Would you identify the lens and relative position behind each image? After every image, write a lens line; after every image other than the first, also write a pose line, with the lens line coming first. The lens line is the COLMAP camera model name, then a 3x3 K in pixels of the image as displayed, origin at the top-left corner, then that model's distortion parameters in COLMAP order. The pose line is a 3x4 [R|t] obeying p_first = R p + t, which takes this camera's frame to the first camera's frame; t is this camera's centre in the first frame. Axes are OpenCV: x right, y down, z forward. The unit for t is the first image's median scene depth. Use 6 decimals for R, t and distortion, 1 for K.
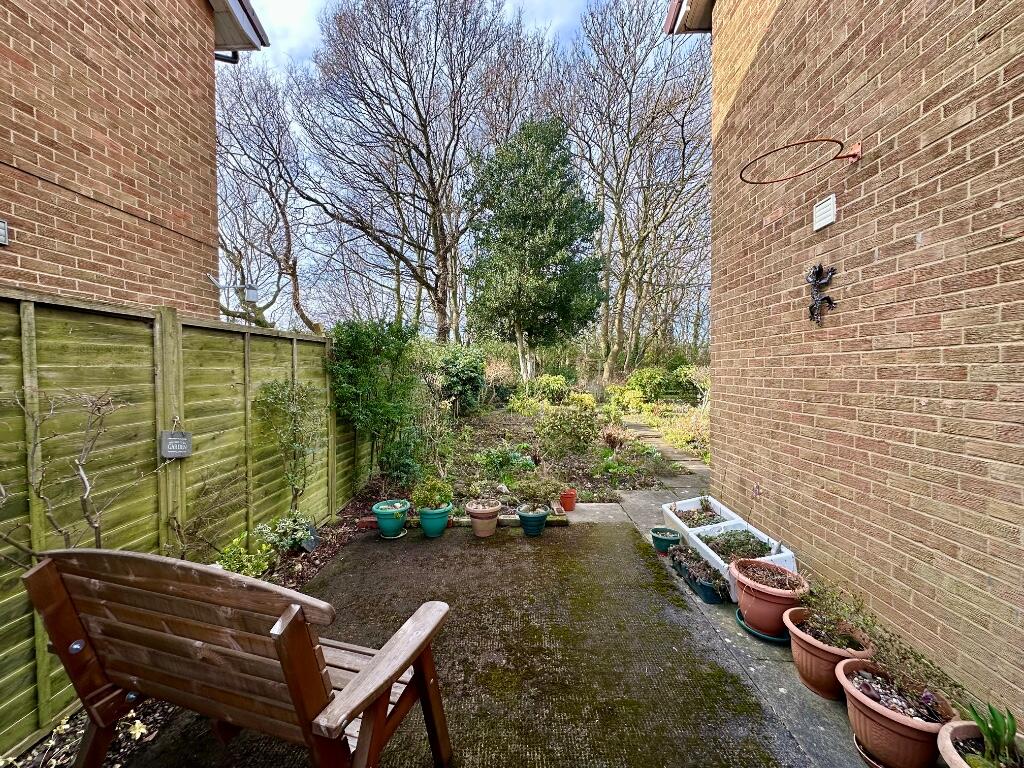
lens RADIAL K [[408.6, 0, 510.7], [0, 408.6, 380.9], [0, 0, 1]] dist [-0.001440, -0.000065]
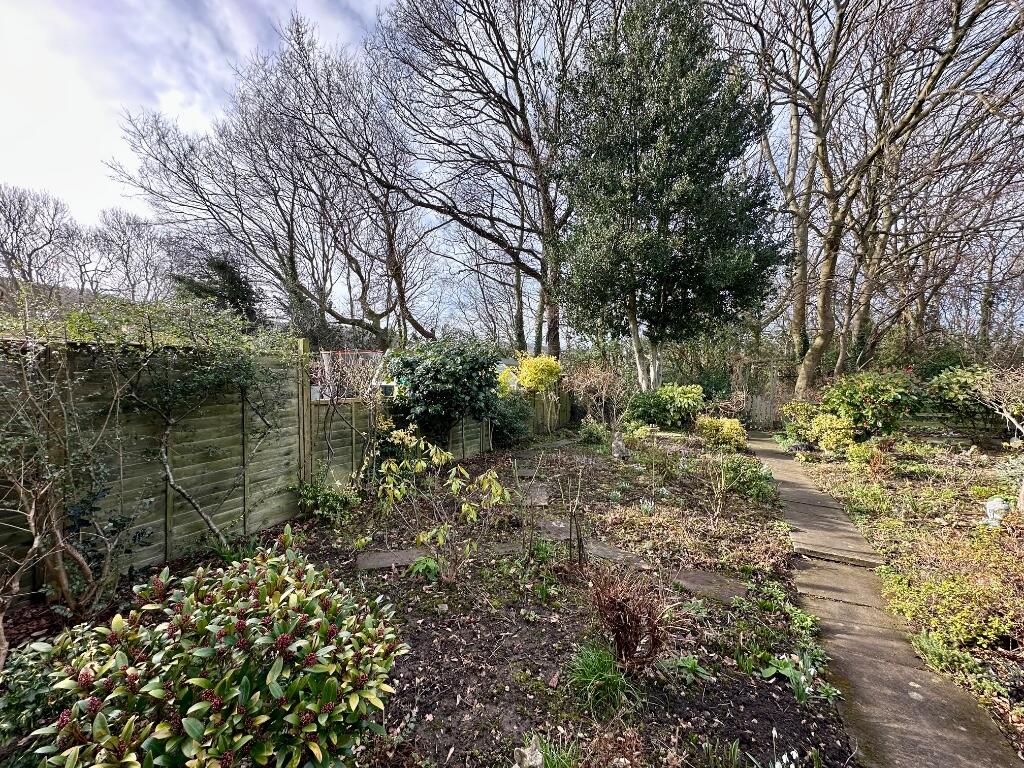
lens RADIAL K [[408.6, 0, 513.9], [0, 408.6, 382.9], [0, 0, 1]] dist [-0.001440, -0.000065]
pose [[0.908816, 0.004537, -0.417172, 0.125510], [-0.008365, 0.999938, -0.007349, -0.009131], [0.417112, 0.010169, 0.908798, 0.293252]]
